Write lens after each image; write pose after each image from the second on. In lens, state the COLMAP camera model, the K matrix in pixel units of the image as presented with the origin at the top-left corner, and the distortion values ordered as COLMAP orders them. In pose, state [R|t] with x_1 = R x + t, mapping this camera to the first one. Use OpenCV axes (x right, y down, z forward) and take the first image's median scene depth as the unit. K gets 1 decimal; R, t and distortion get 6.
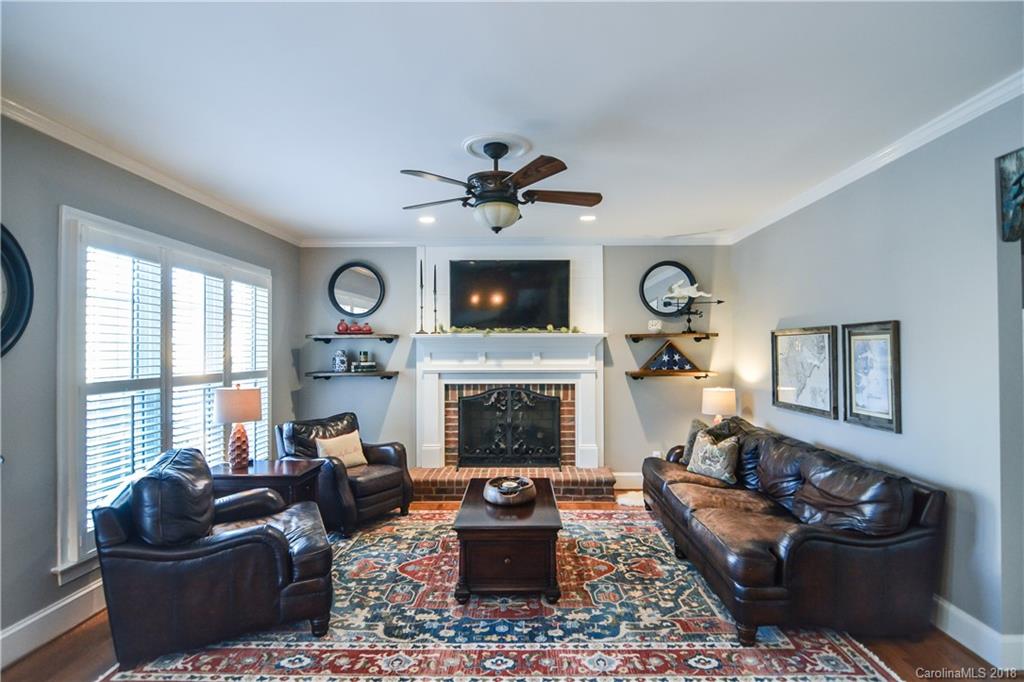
lens RADIAL K [[534.3, 0, 513.6], [0, 534.3, 342.6], [0, 0, 1]] dist [0.000334, -0.017622]
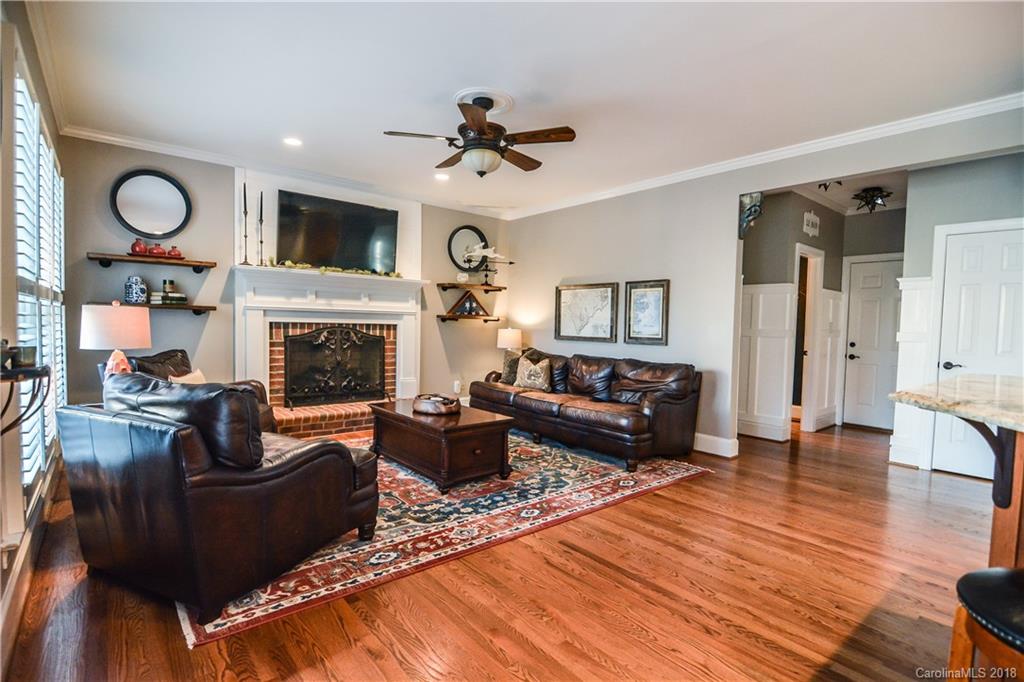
lens RADIAL K [[493.0, 0, 519.8], [0, 493.0, 344.9], [0, 0, 1]] dist [-0.006276, -0.010729]
pose [[0.756918, -0.006107, 0.653481, -0.531946], [-0.038958, 0.997756, 0.054450, 0.079273], [-0.652348, -0.066673, 0.754982, 0.082956]]
